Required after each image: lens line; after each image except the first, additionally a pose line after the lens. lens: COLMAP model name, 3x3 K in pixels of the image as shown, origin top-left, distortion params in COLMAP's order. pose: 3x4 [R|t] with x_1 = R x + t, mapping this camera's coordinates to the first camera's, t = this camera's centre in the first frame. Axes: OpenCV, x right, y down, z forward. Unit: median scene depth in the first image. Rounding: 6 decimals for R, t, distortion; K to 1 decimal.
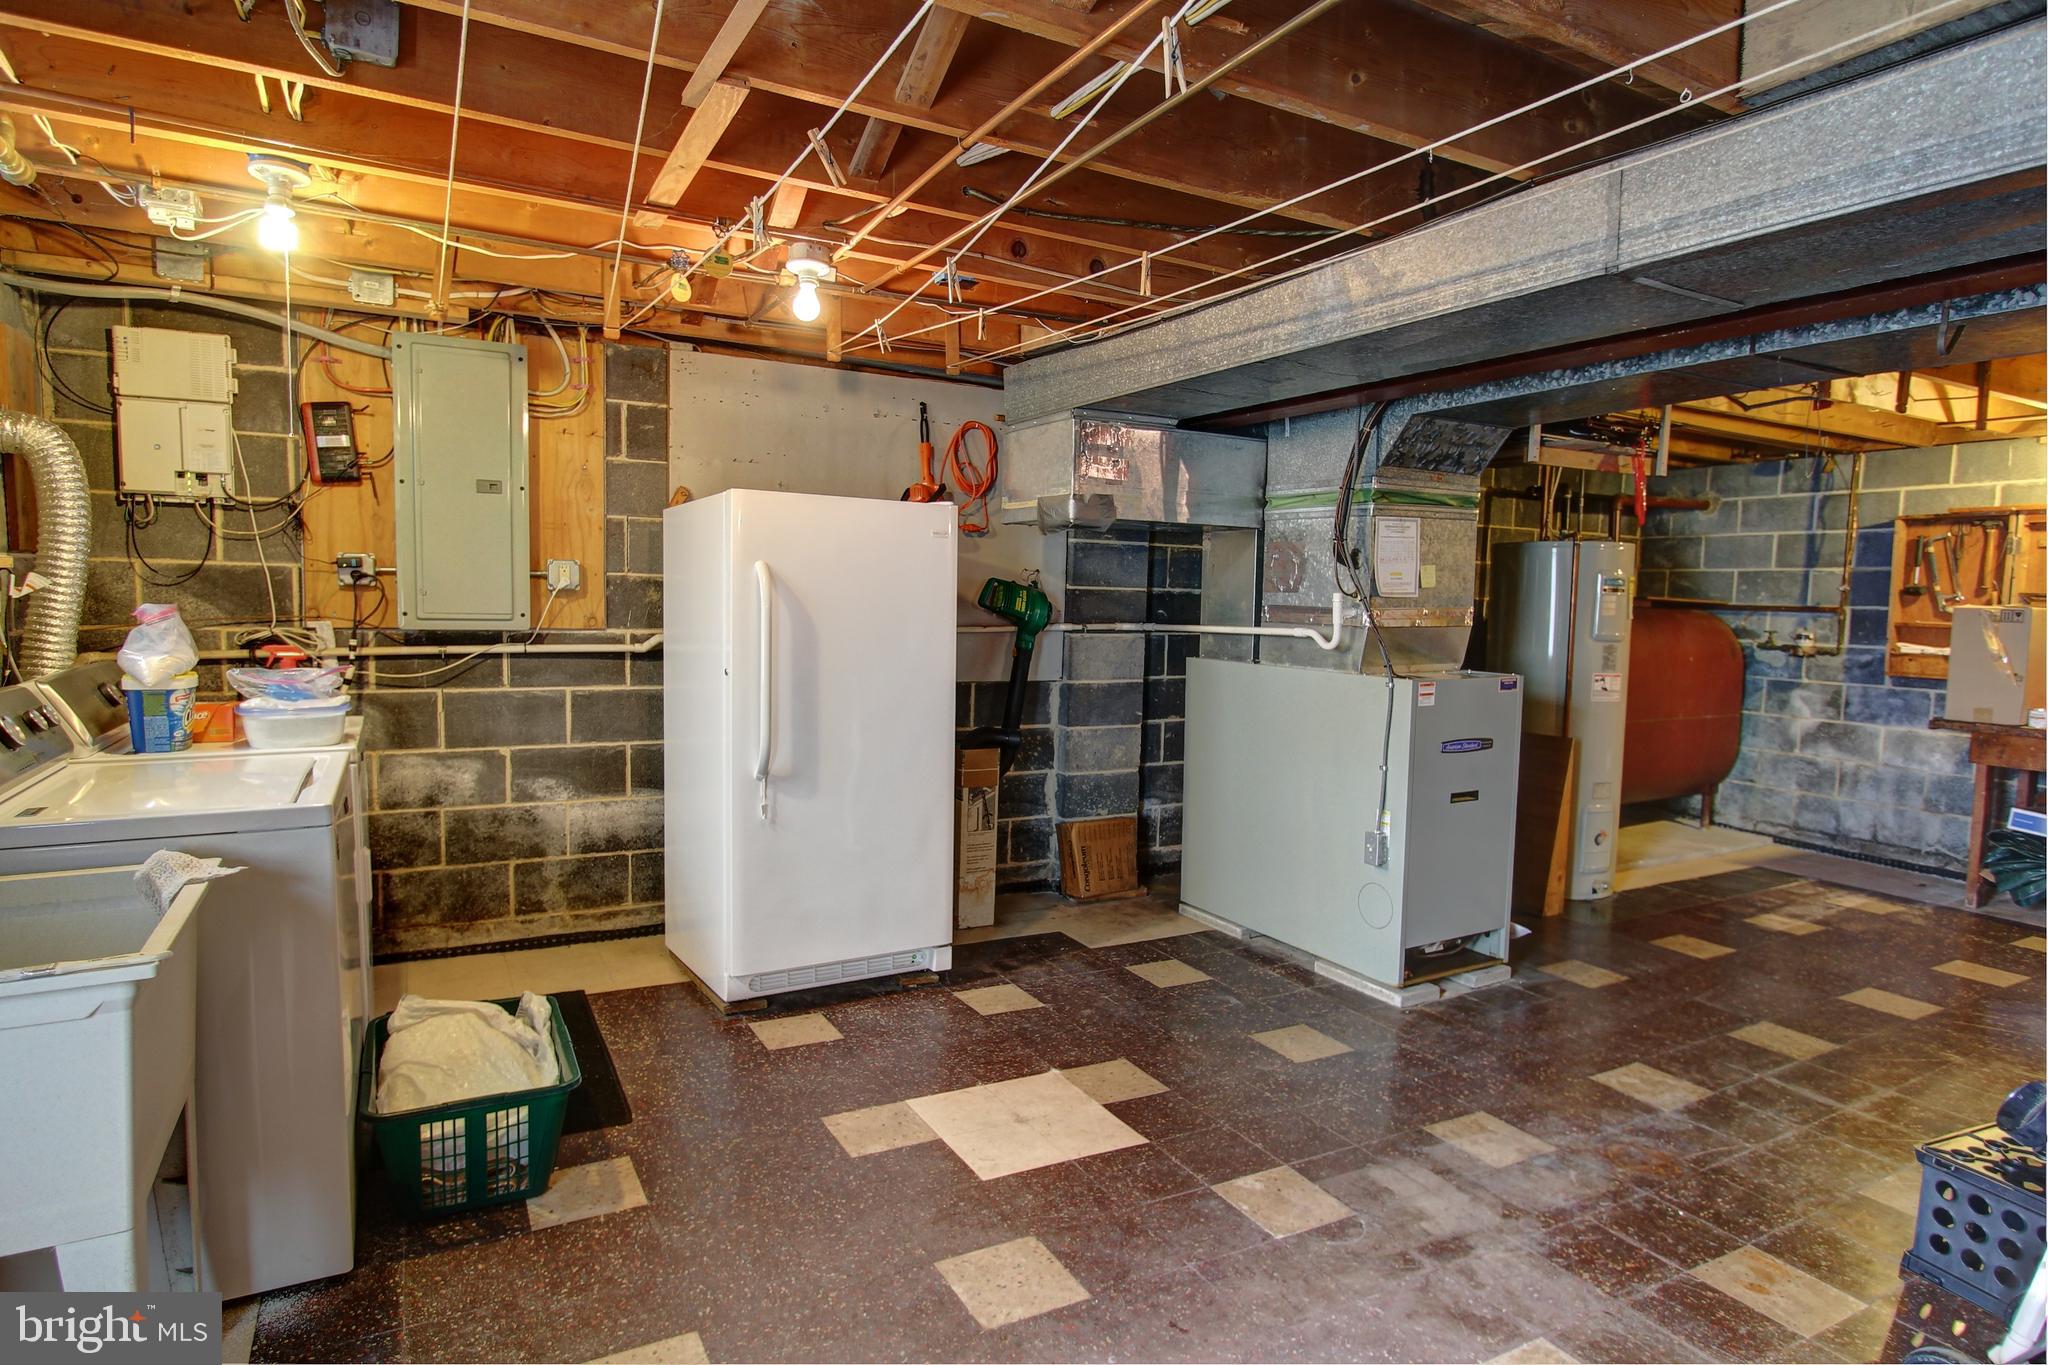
lens RADIAL K [[1136.1, 0, 1023.9], [0, 1136.1, 683.1], [0, 0, 1]] dist [-0.005859, -0.000883]
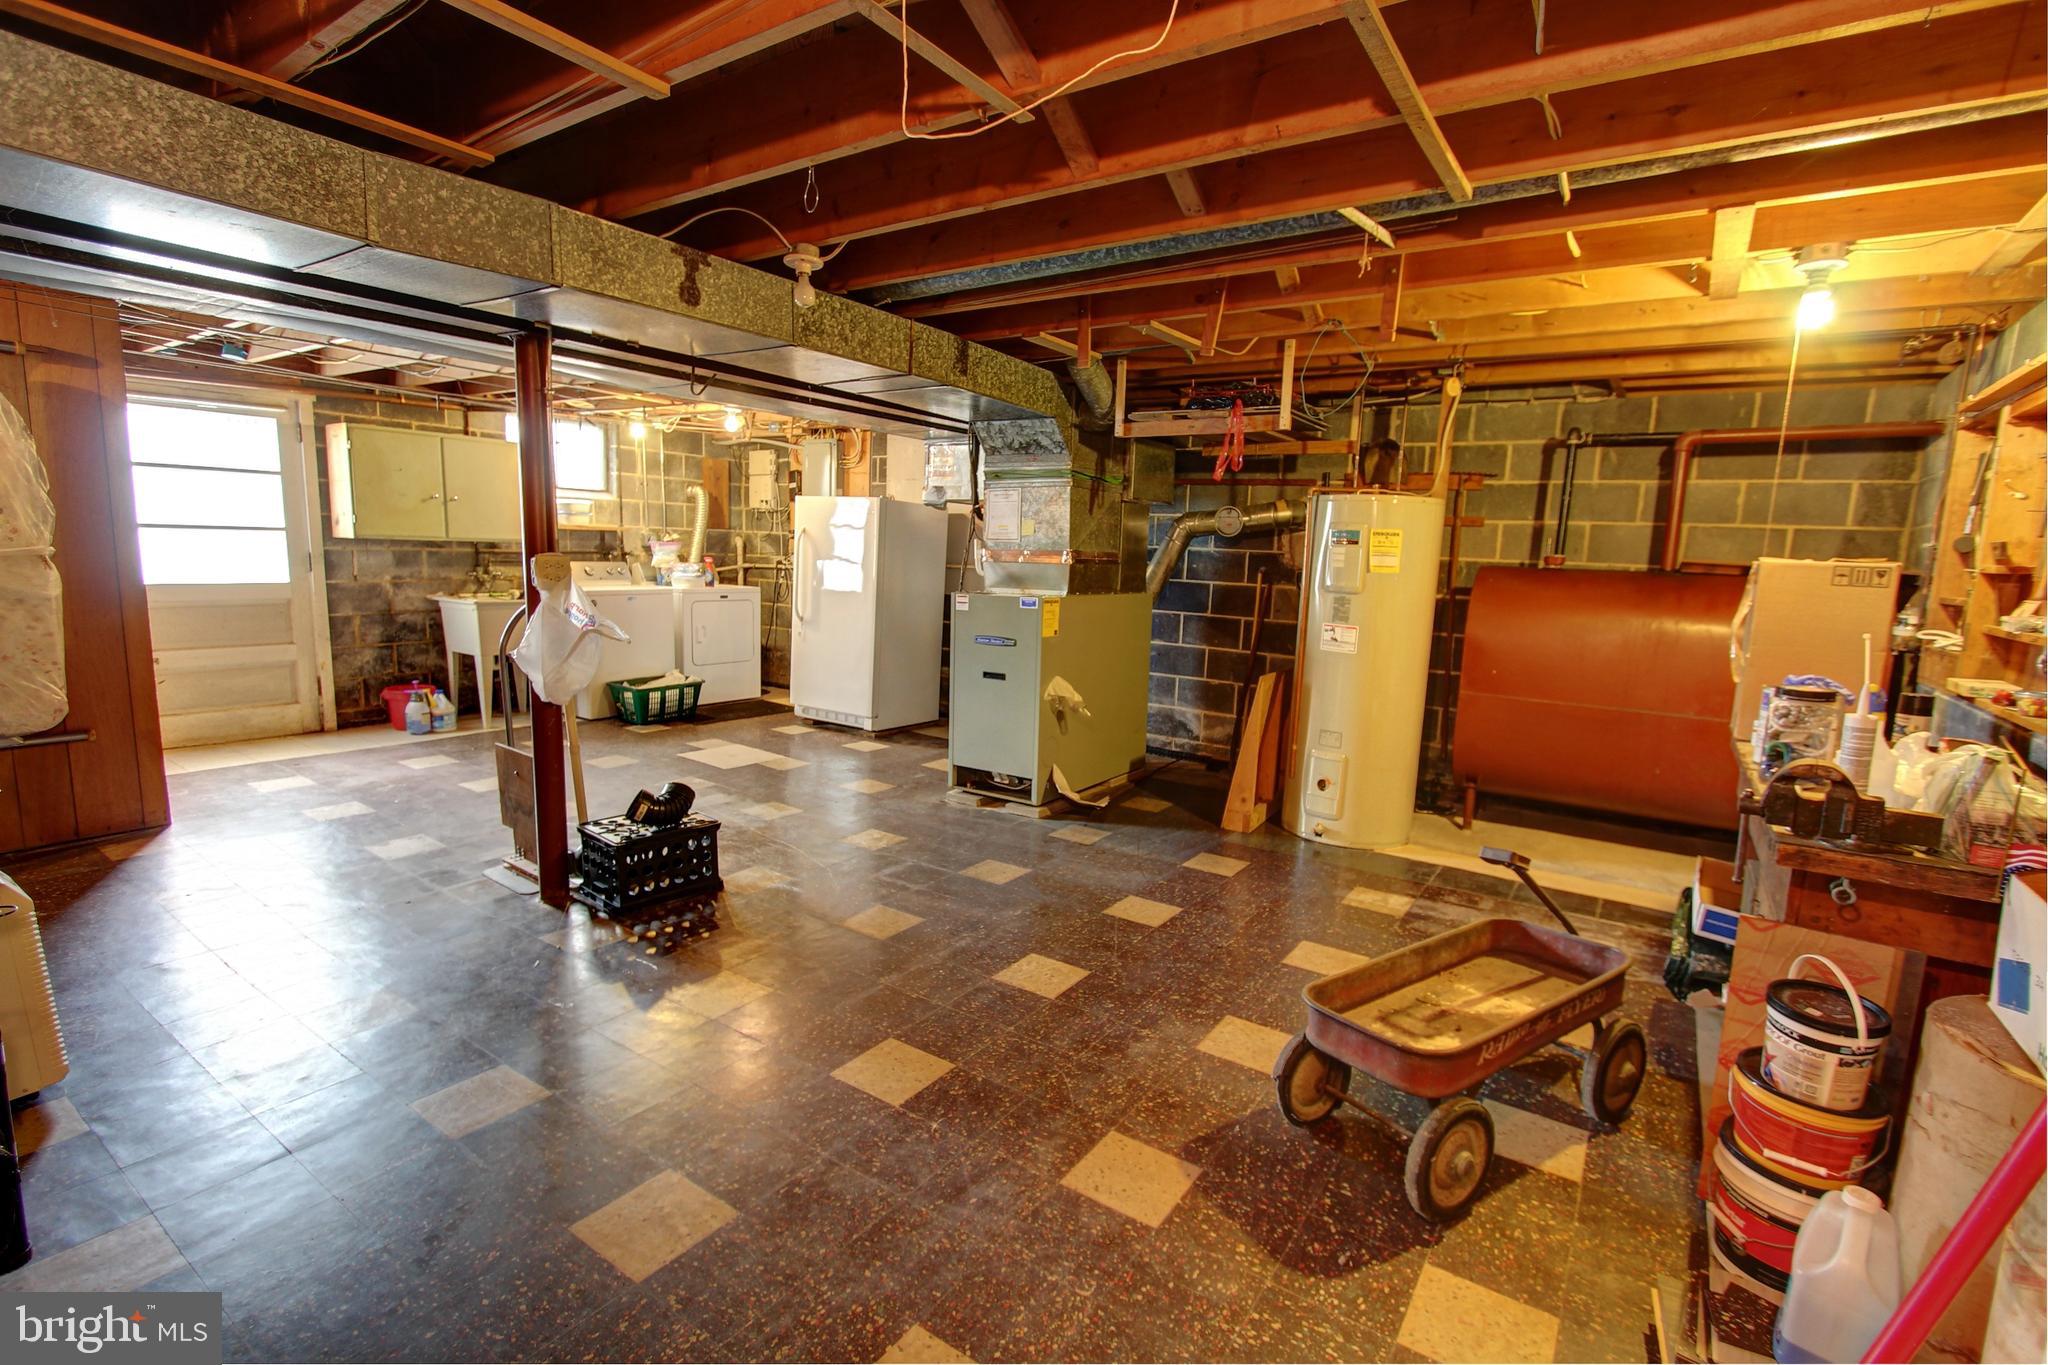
lens RADIAL K [[939.8, 0, 1024.8], [0, 939.8, 686.2], [0, 0, 1]] dist [-0.018119, 0.002823]
pose [[0.446463, 0.124471, -0.886103, 1.668551], [-0.100623, 0.990980, 0.088504, 0.000661], [0.889126, 0.049649, 0.454961, 0.533441]]
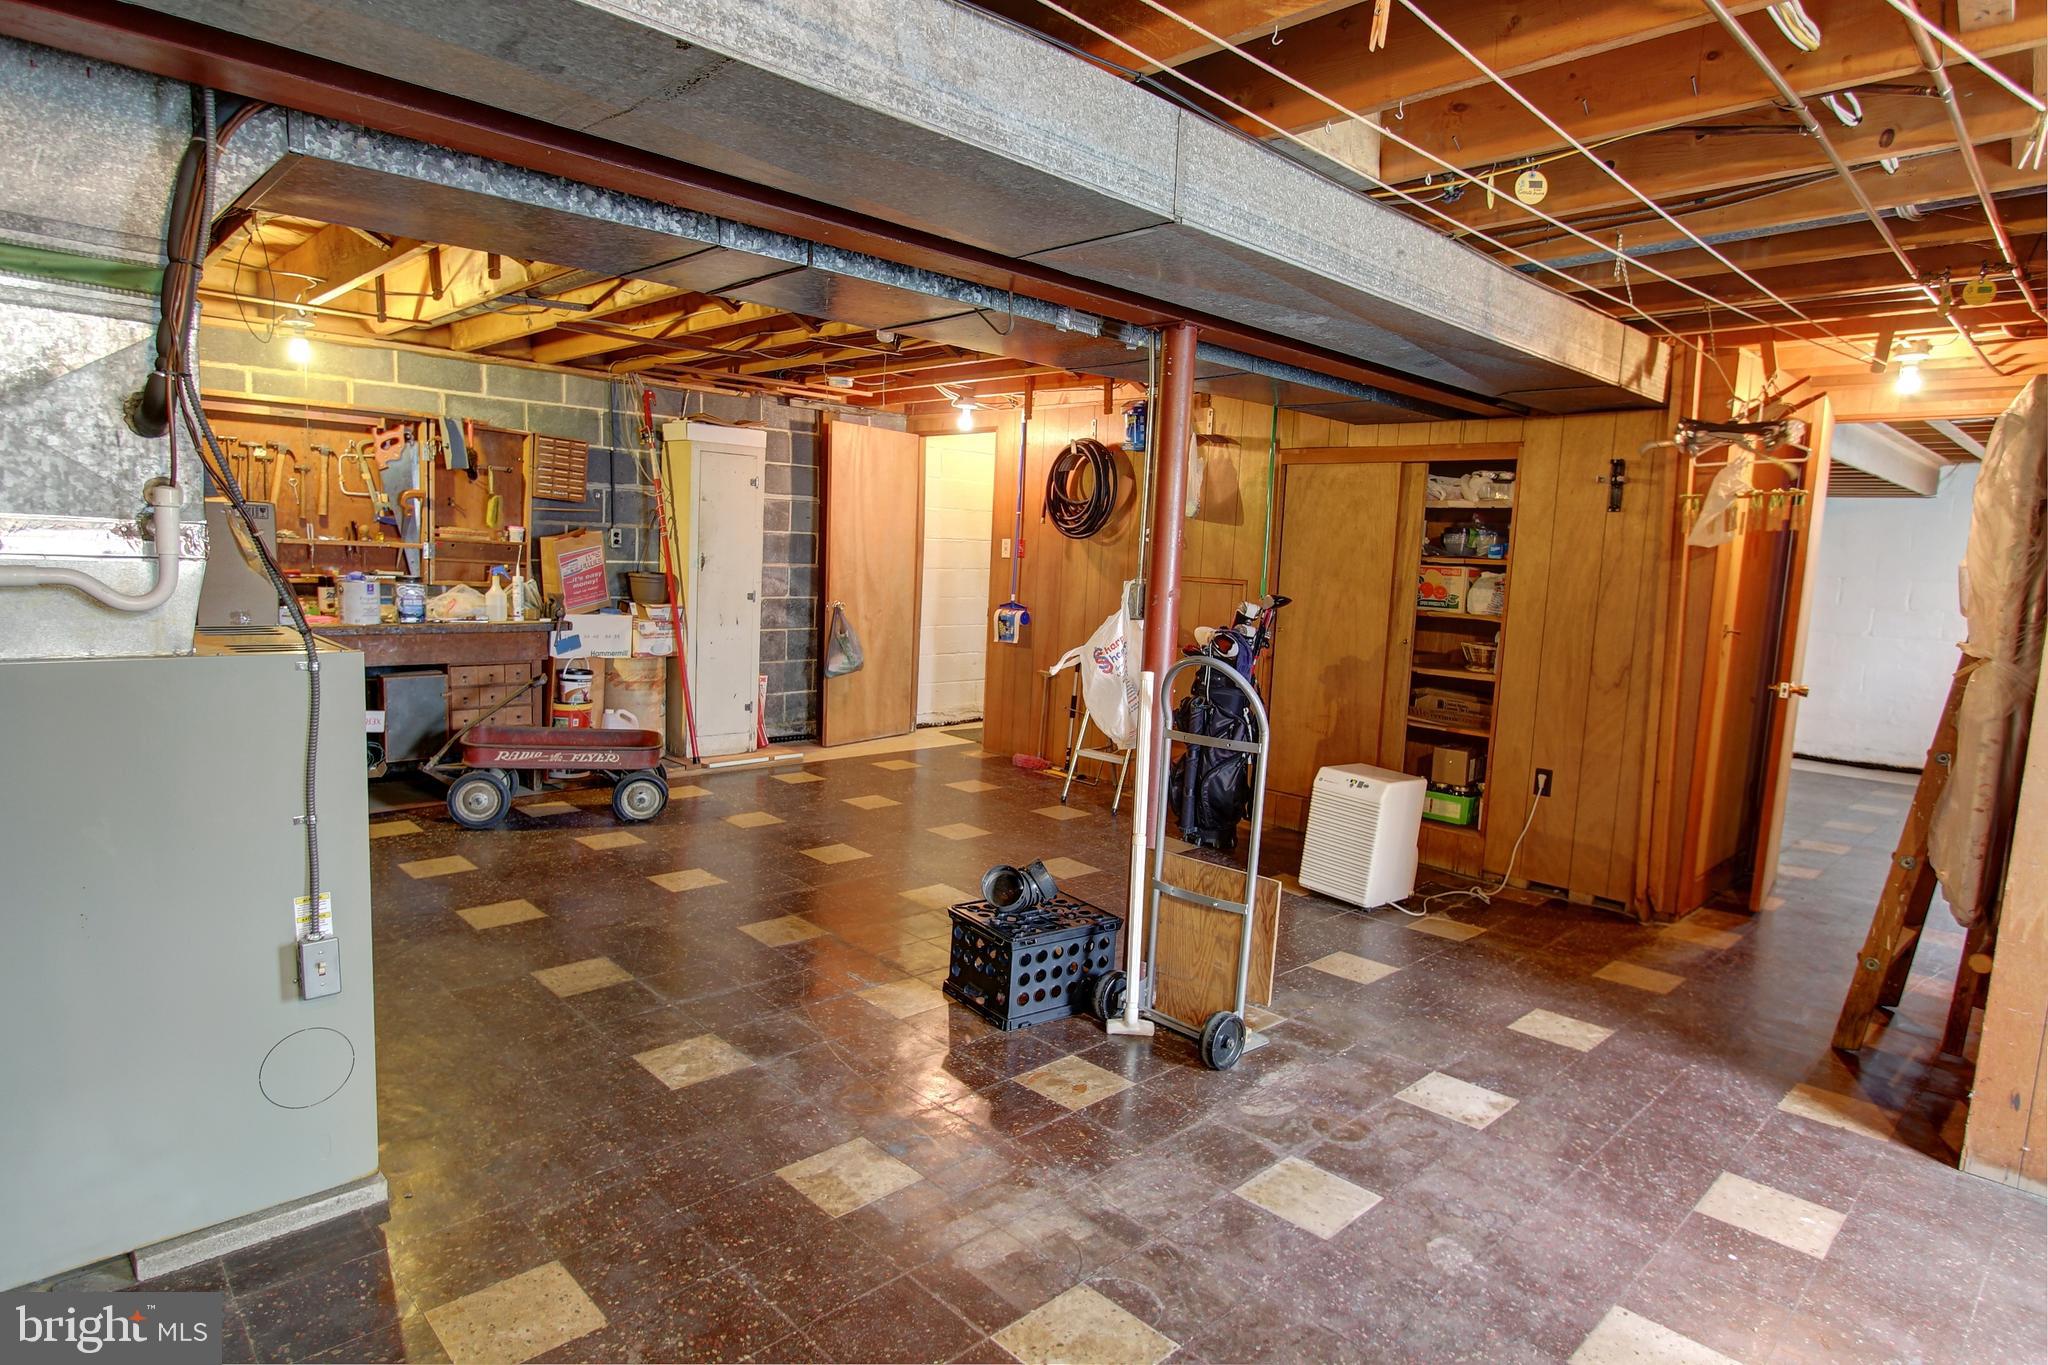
lens RADIAL K [[1136.1, 0, 1019.7], [0, 1136.1, 684.9], [0, 0, 1]] dist [-0.005859, -0.000883]
pose [[-0.255432, -0.151406, 0.954898, -0.307887], [0.028890, 0.986026, 0.164069, -0.075103], [-0.966395, 0.069495, -0.247488, 0.886158]]
